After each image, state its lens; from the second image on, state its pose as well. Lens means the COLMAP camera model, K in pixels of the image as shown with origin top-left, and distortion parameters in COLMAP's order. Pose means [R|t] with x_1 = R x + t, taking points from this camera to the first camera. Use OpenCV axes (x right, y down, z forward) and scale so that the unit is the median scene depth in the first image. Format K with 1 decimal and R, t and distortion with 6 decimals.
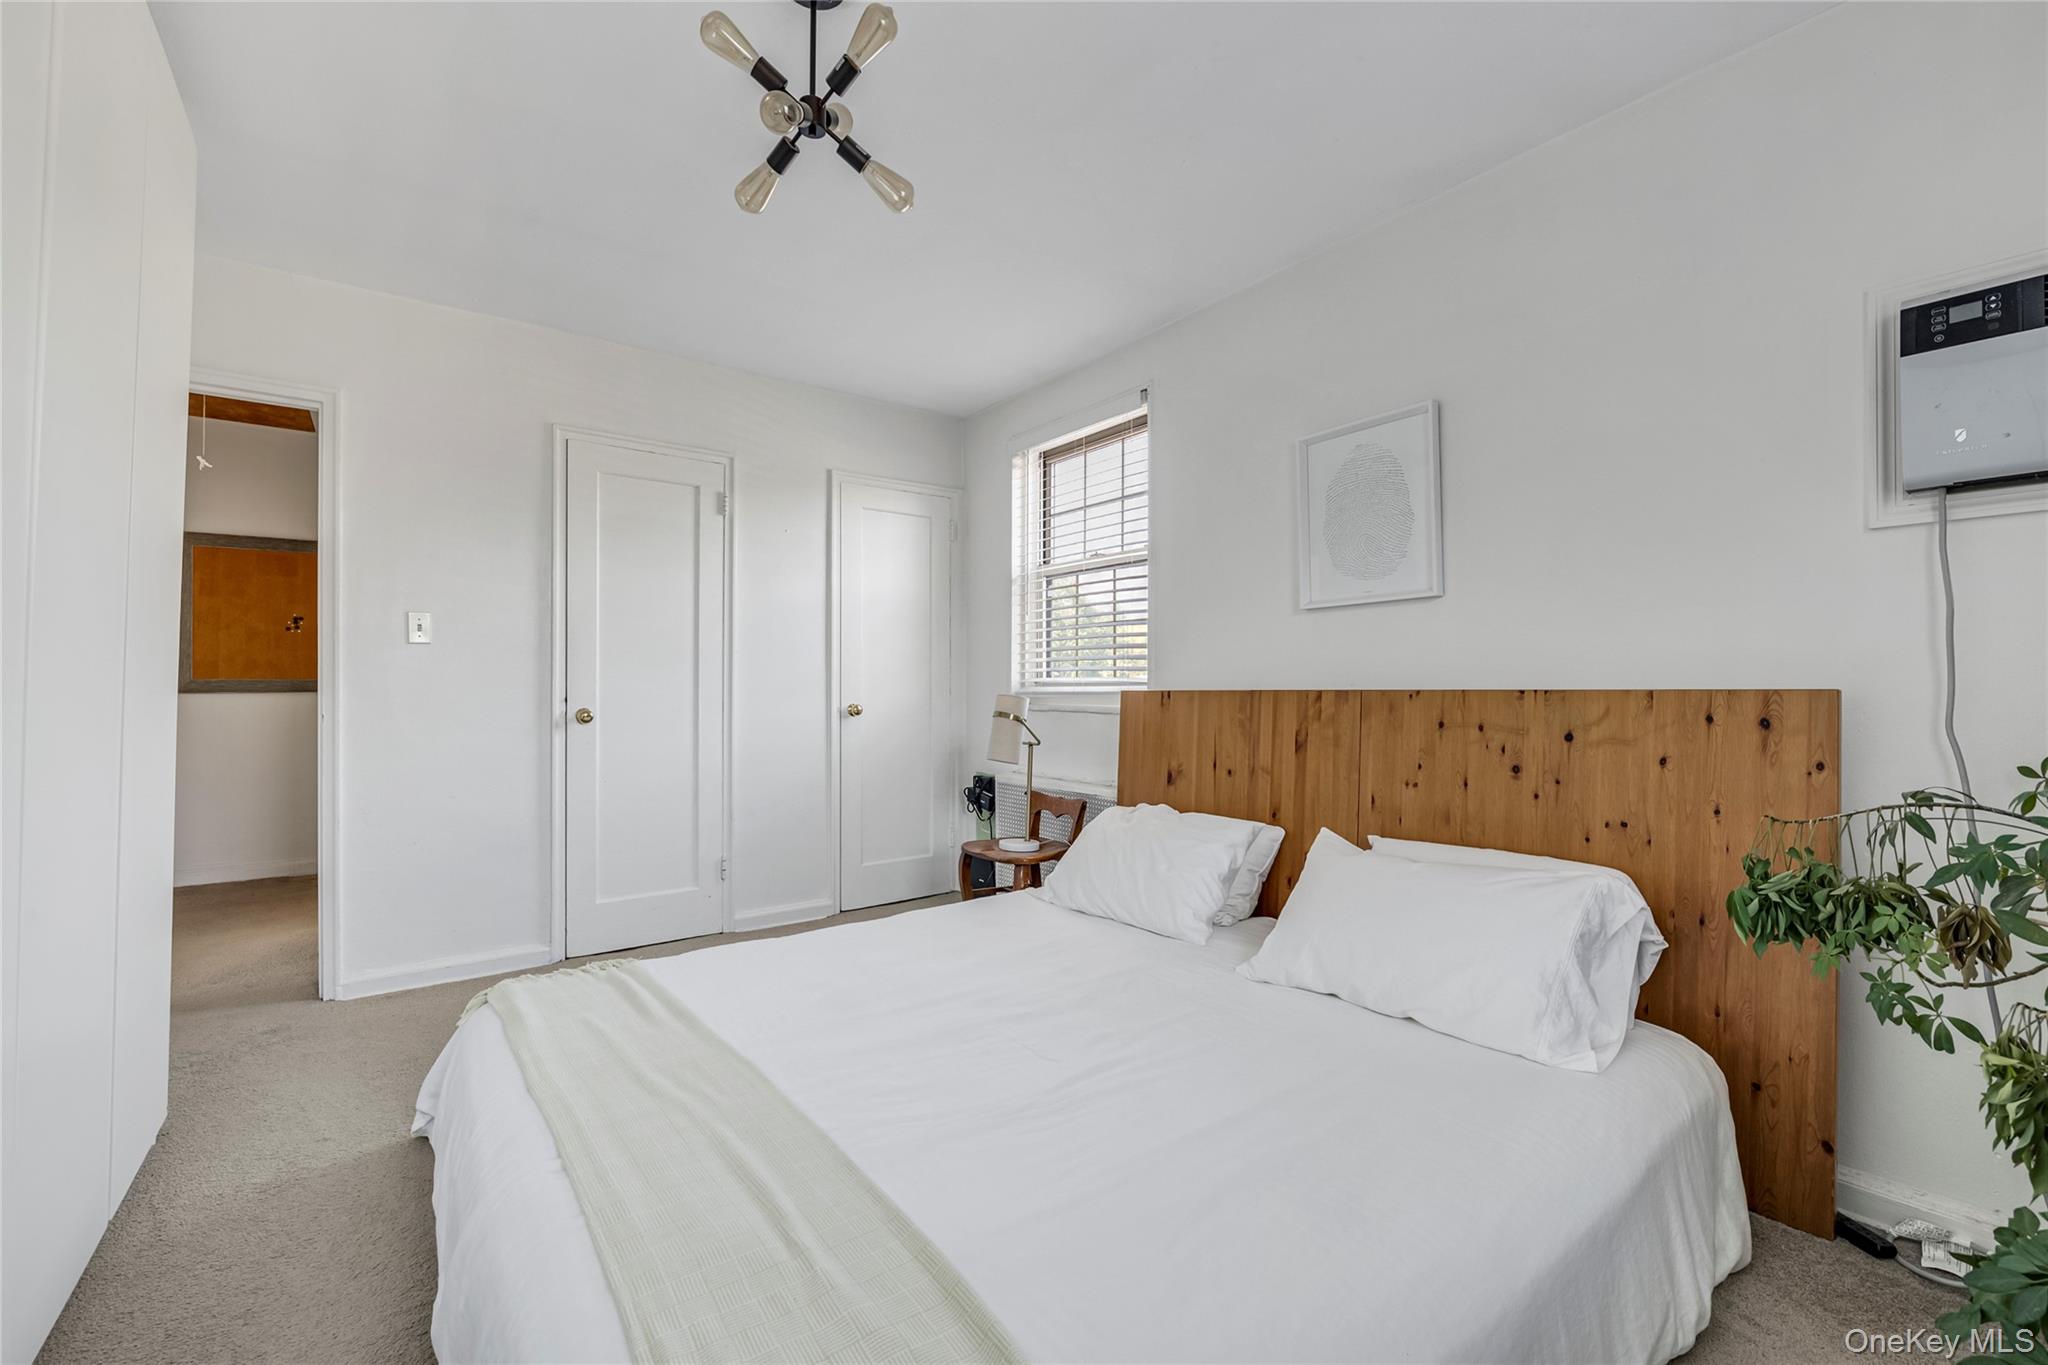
lens RADIAL K [[846.7, 0, 1030.1], [0, 846.7, 676.2], [0, 0, 1]] dist [-0.004020, -0.000033]
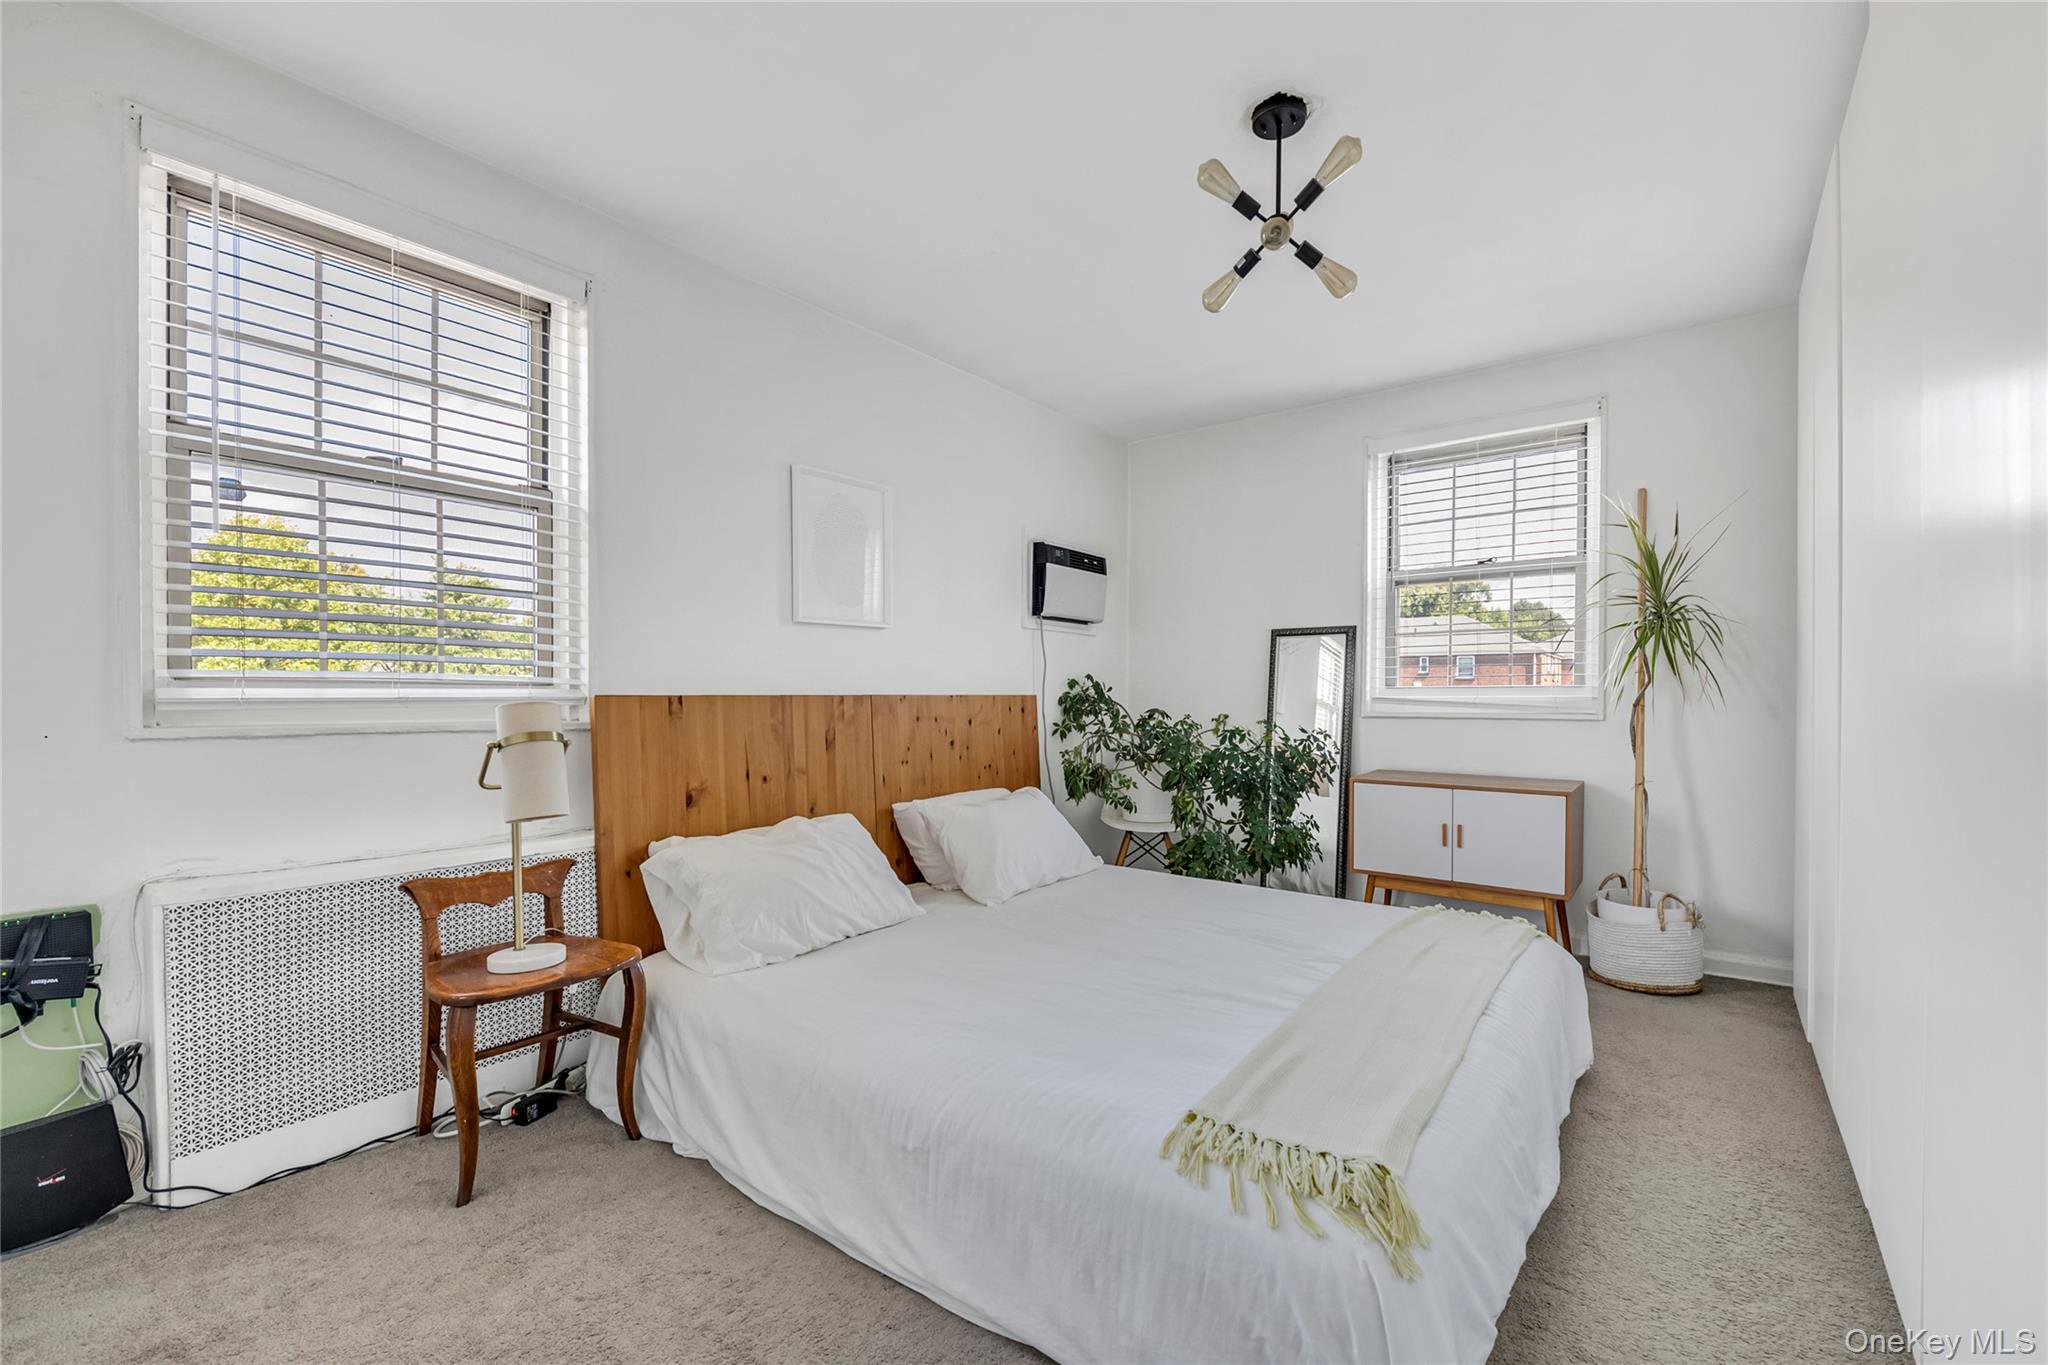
lens RADIAL K [[846.7, 0, 1030.0], [0, 846.7, 704.7], [0, 0, 1]] dist [-0.004020, -0.000033]
pose [[-0.258055, -0.004923, 0.966118, -0.821593], [-0.011003, 0.999937, 0.002156, 0.023626], [-0.966068, -0.010074, -0.258092, 1.003194]]
